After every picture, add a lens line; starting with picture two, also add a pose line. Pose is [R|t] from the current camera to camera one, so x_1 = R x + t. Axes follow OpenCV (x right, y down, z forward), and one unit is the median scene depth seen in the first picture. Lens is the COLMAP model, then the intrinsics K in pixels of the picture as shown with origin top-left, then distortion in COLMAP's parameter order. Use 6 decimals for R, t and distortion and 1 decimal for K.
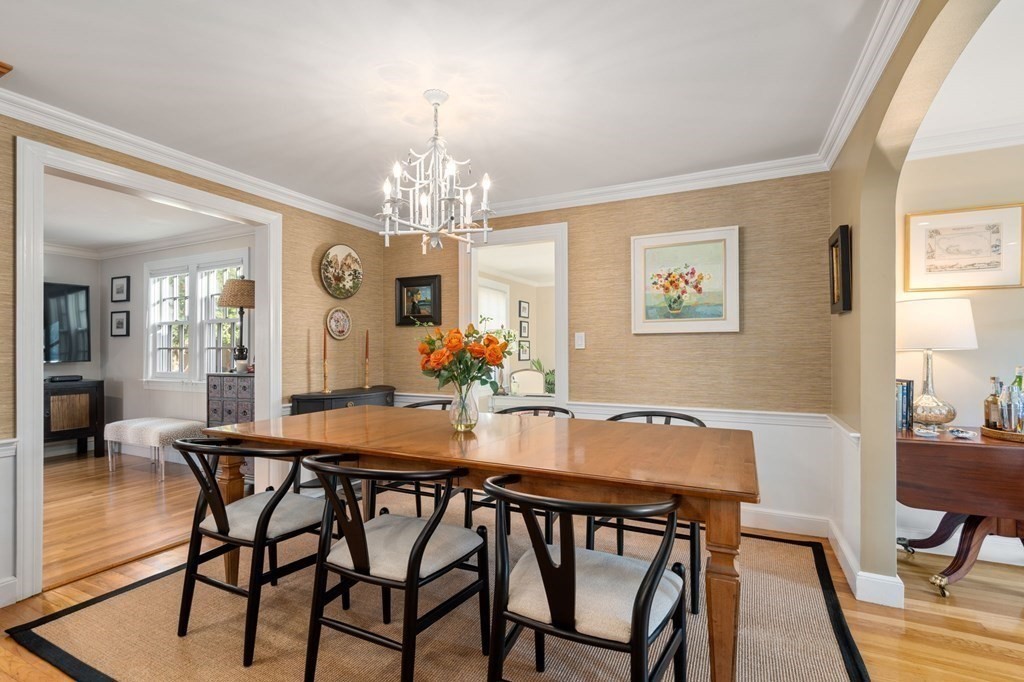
lens RADIAL K [[463.6, 0, 509.1], [0, 463.6, 350.5], [0, 0, 1]] dist [-0.013300, -0.000332]
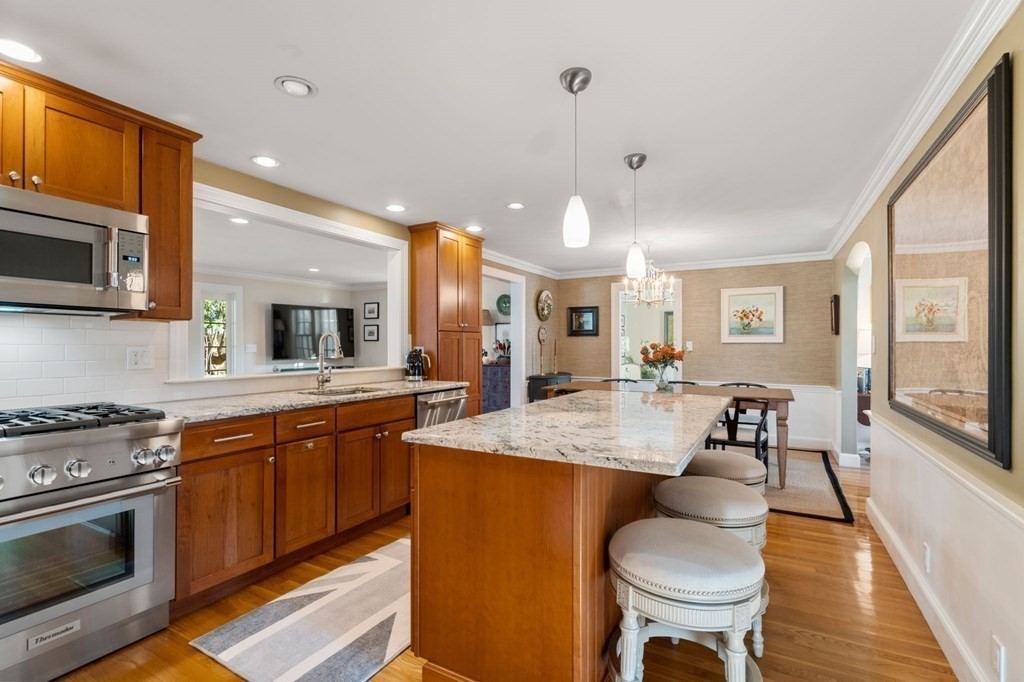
lens RADIAL K [[470.2, 0, 510.0], [0, 470.2, 346.8], [0, 0, 1]] dist [-0.002112, -0.000123]
pose [[0.998987, 0.001758, -0.044974, -0.485867], [-0.001690, 0.999997, 0.001542, -0.022576], [0.044977, -0.001465, 0.998987, -0.887838]]
